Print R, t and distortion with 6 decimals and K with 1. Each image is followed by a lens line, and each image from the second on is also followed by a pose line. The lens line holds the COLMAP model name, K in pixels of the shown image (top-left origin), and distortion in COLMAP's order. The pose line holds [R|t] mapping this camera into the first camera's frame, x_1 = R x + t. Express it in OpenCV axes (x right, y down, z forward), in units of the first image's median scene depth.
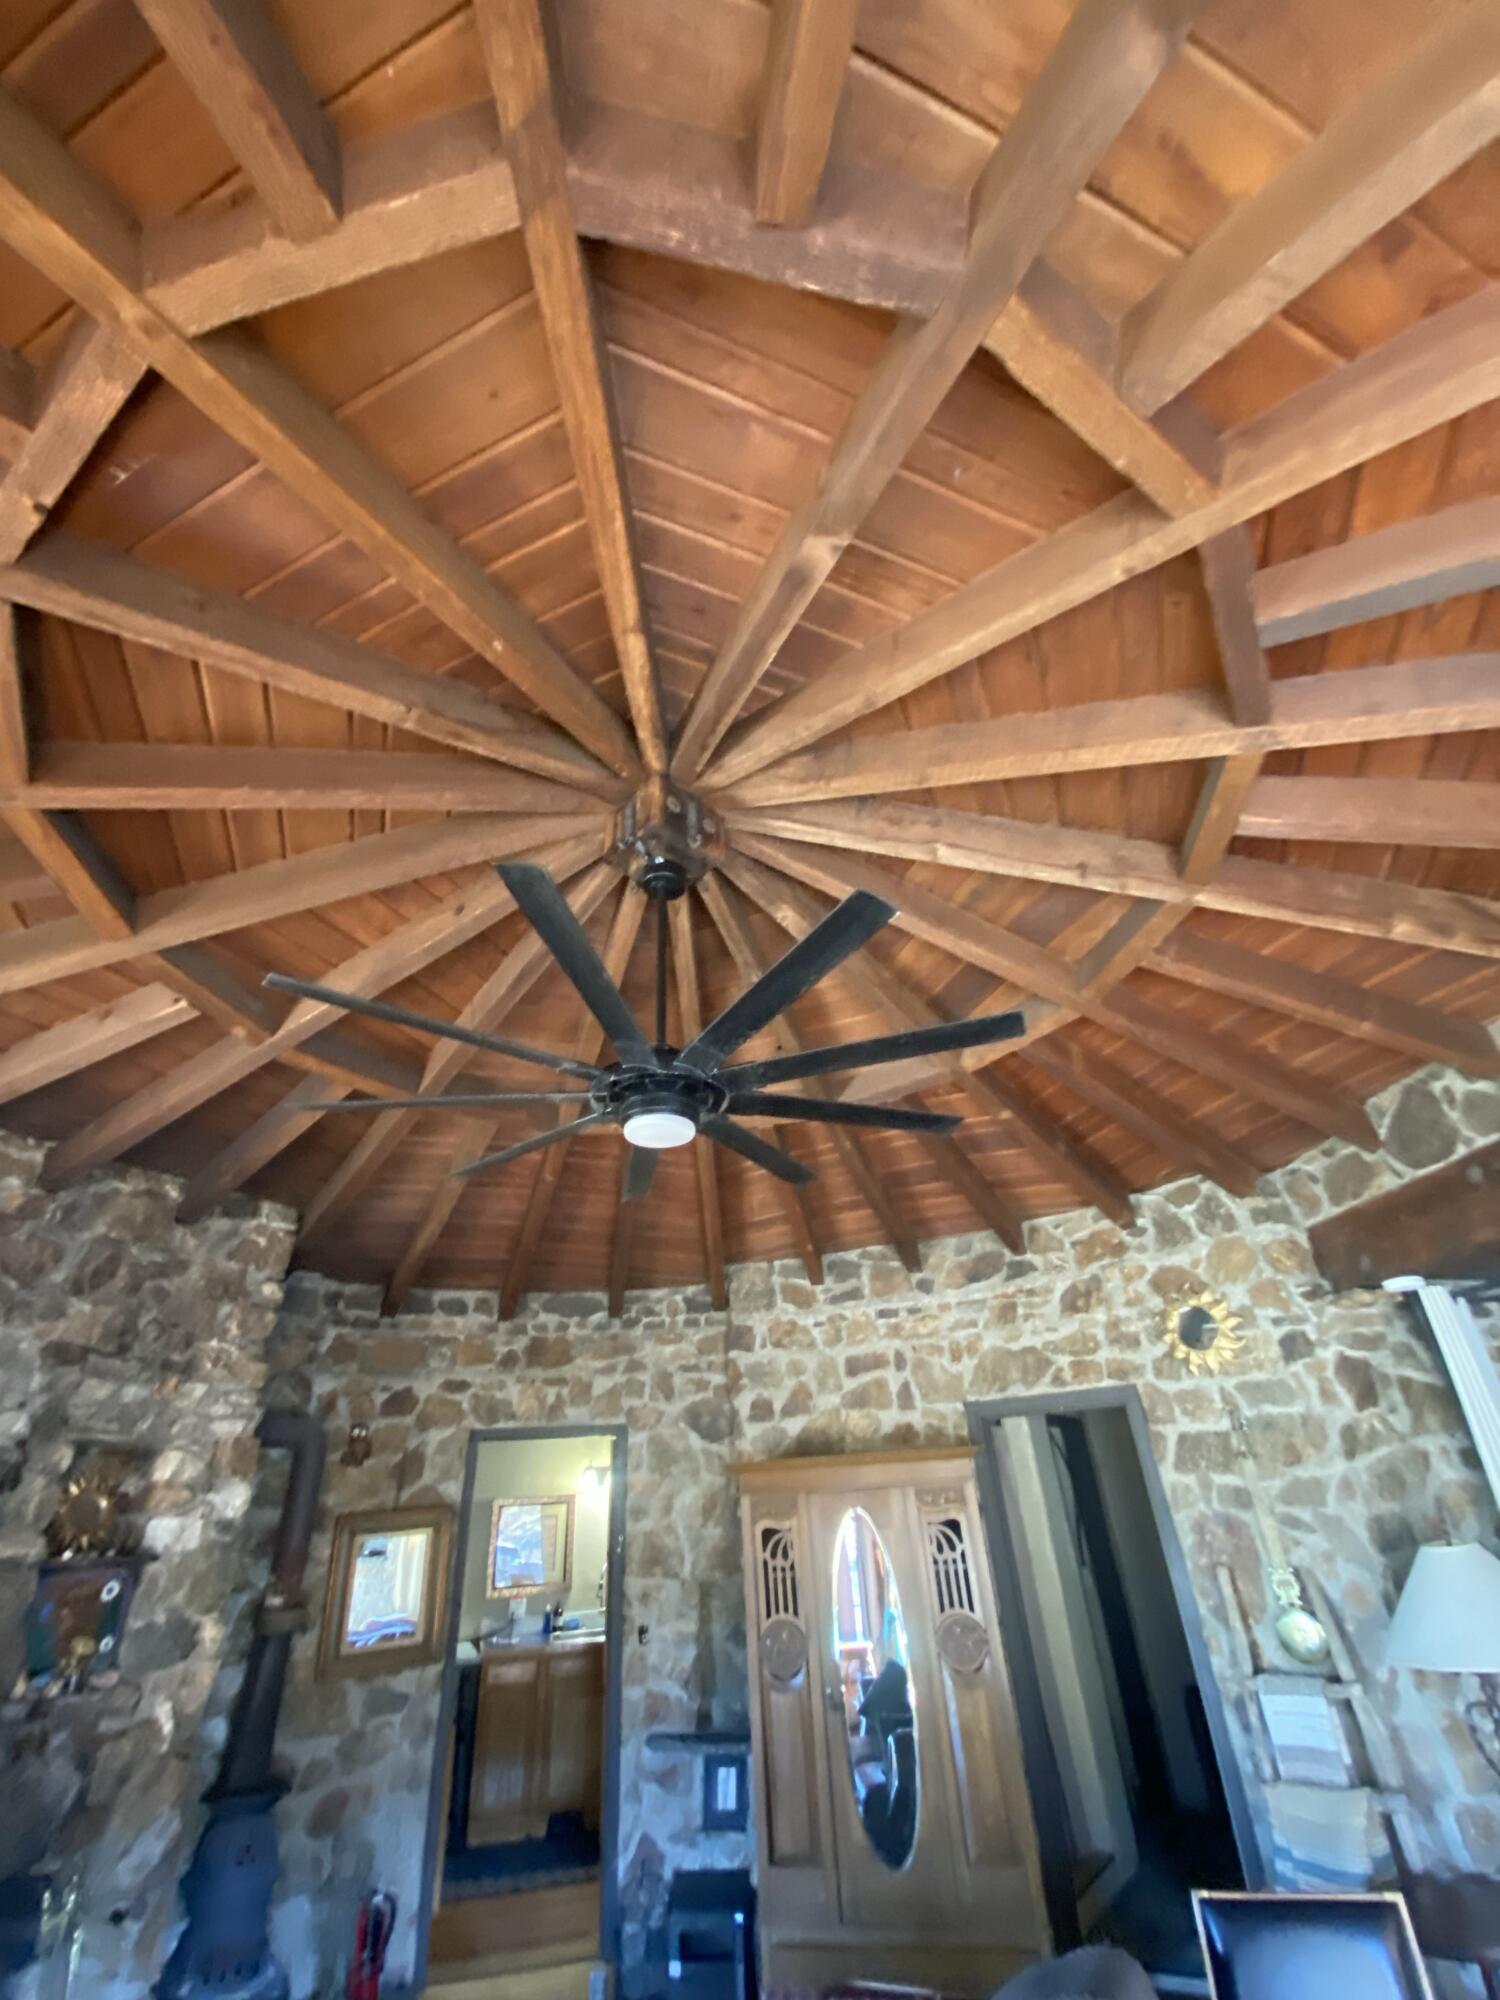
lens RADIAL K [[812.8, 0, 742.6], [0, 812.8, 991.7], [0, 0, 1]] dist [0.000228, -0.005092]
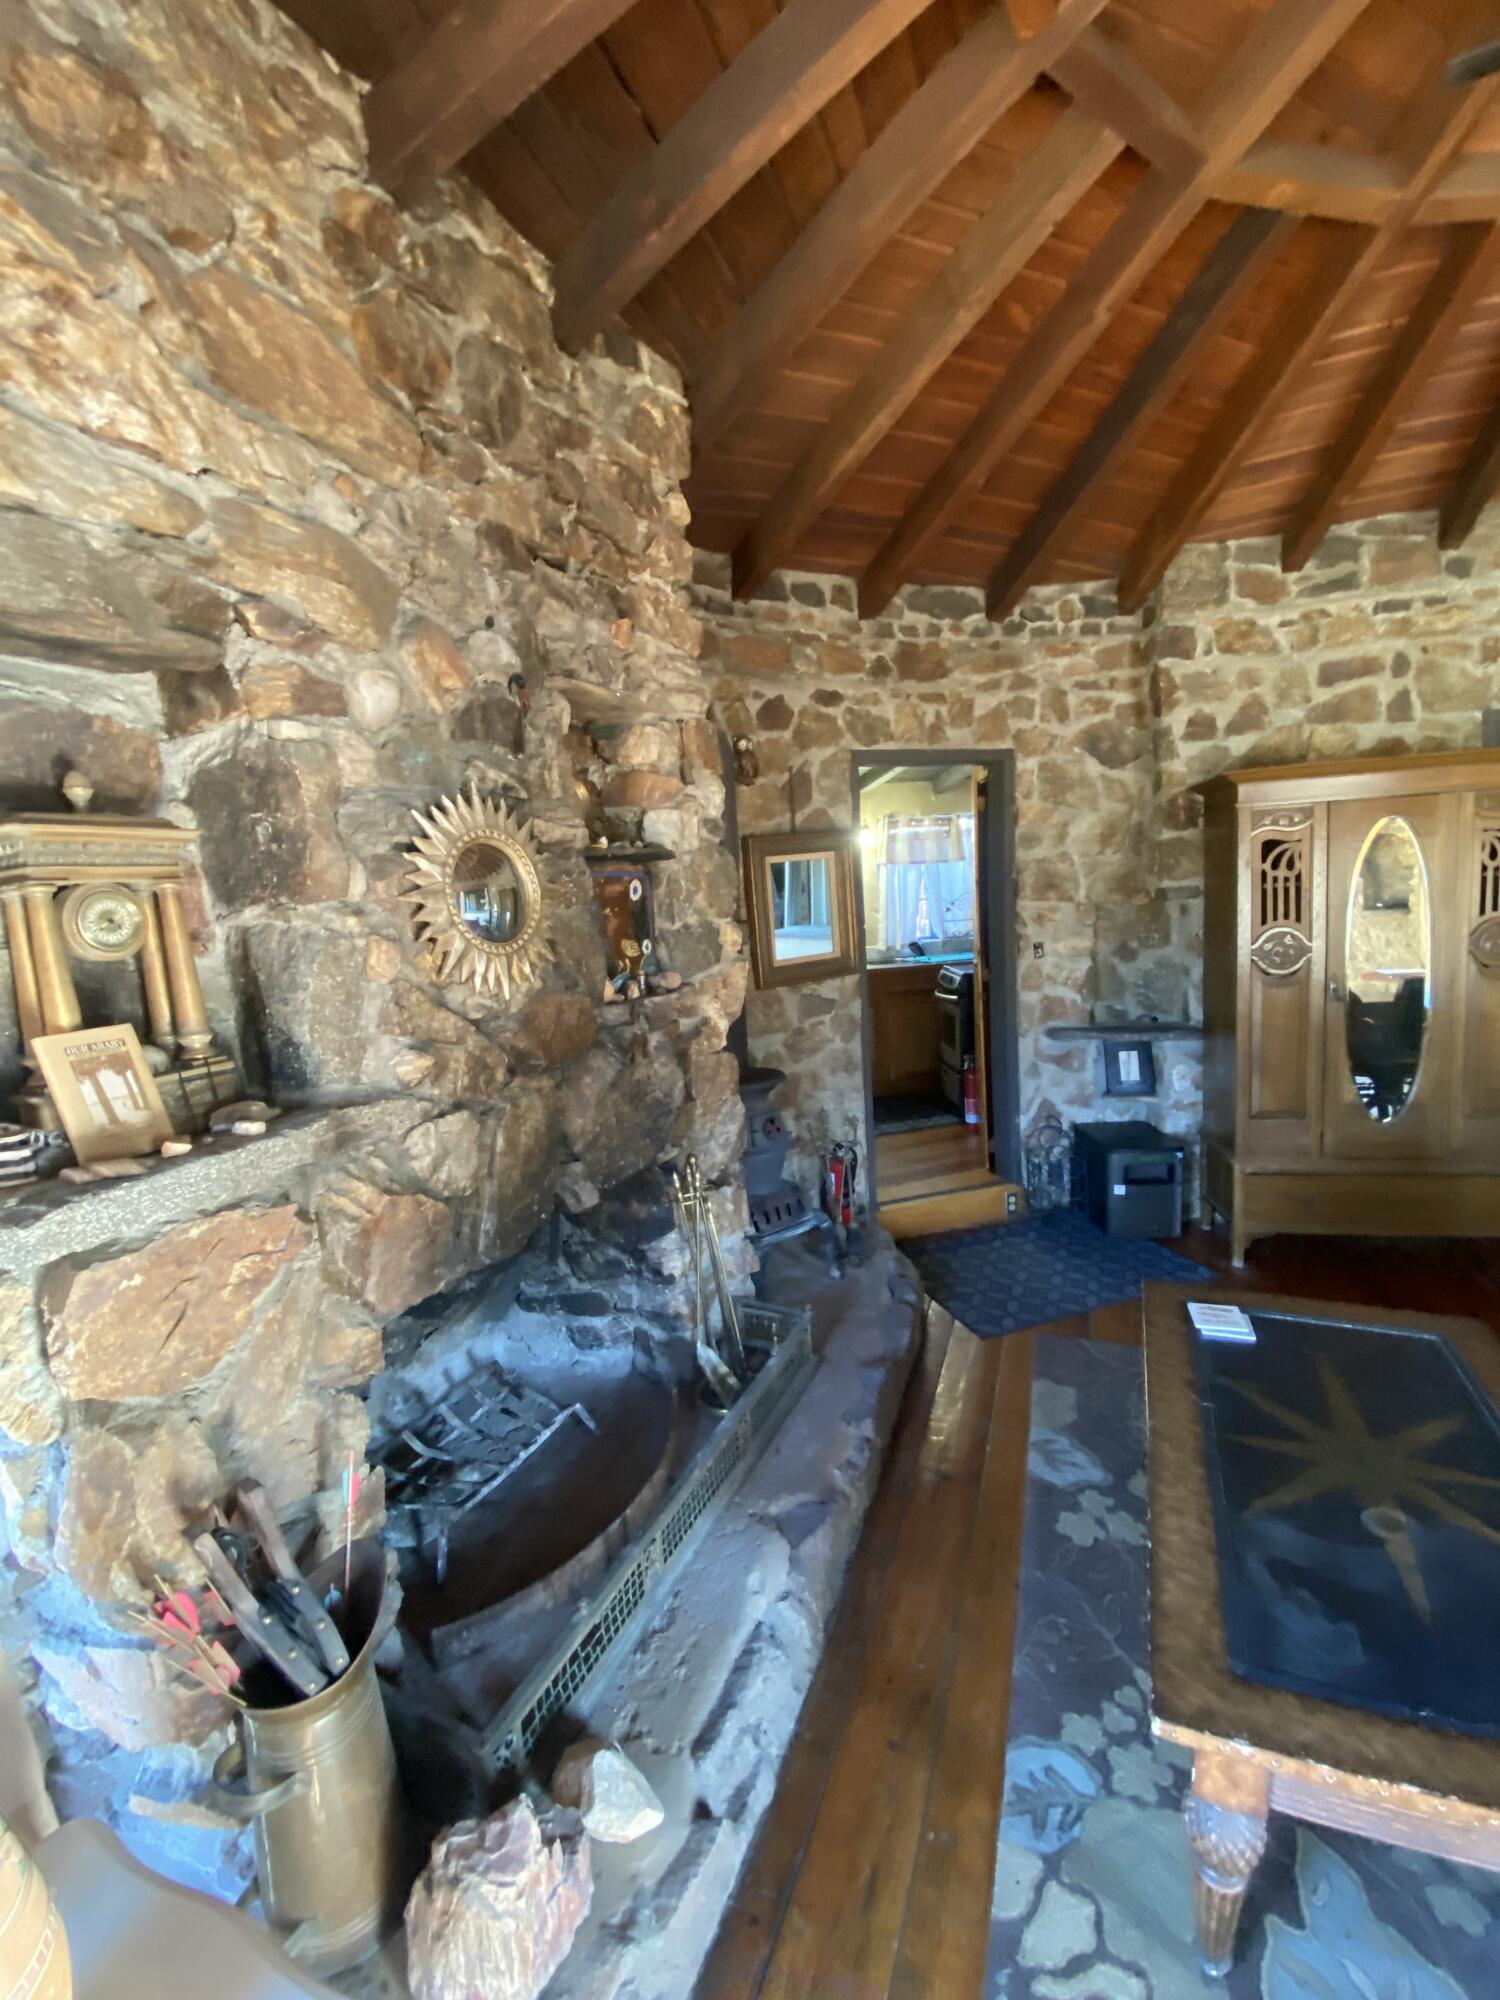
lens RADIAL K [[812.8, 0, 742.6], [0, 812.8, 991.7], [0, 0, 1]] dist [0.000228, -0.005092]
pose [[0.997734, -0.019132, 0.064507, -0.485047], [-0.025086, 0.783823, 0.620477, 0.224073], [-0.062433, -0.620690, 0.781567, 0.222018]]
